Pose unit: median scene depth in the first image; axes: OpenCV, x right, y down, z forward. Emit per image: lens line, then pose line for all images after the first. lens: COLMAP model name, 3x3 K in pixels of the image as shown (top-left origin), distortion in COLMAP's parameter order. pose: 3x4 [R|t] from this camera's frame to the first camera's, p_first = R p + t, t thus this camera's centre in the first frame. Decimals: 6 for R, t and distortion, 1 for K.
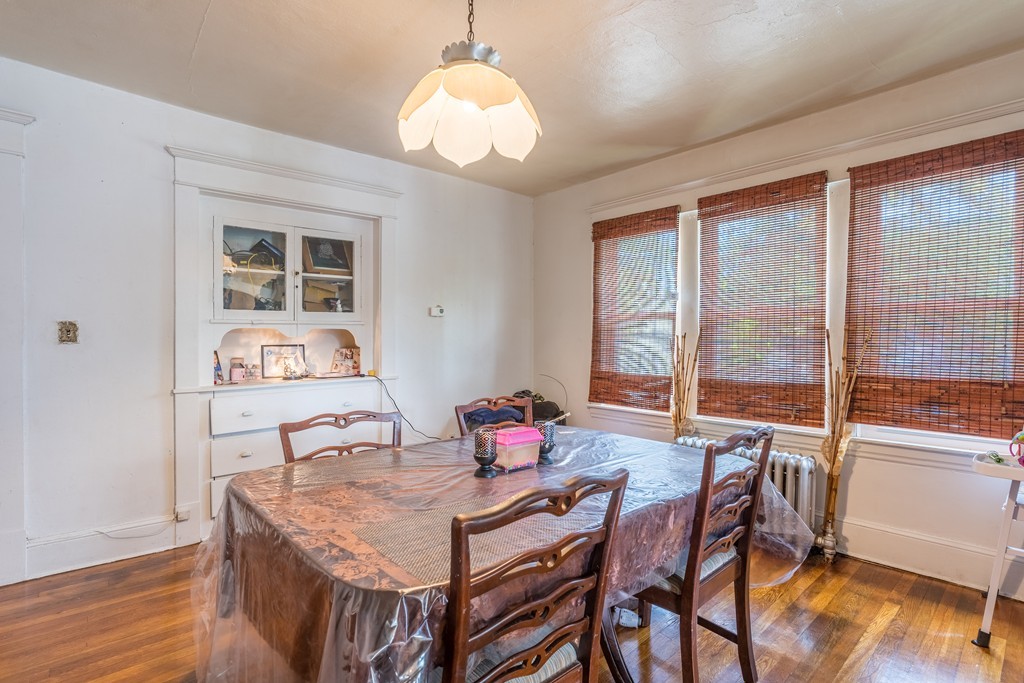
lens RADIAL K [[495.4, 0, 511.5], [0, 495.4, 344.7], [0, 0, 1]] dist [-0.033355, 0.012021]
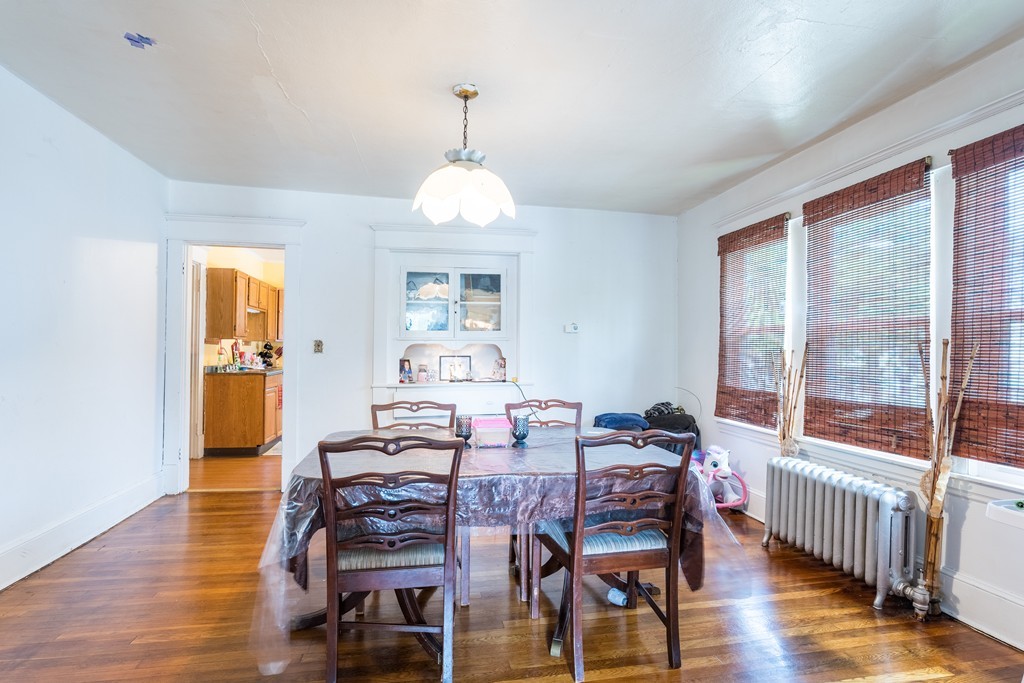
lens RADIAL K [[495.4, 0, 512.6], [0, 495.4, 345.7], [0, 0, 1]] dist [-0.033355, 0.012021]
pose [[0.859294, -0.000240, -0.511482, 0.420572], [-0.012767, 0.999678, -0.021917, 0.000452], [0.511322, 0.025363, 0.859015, -0.082787]]
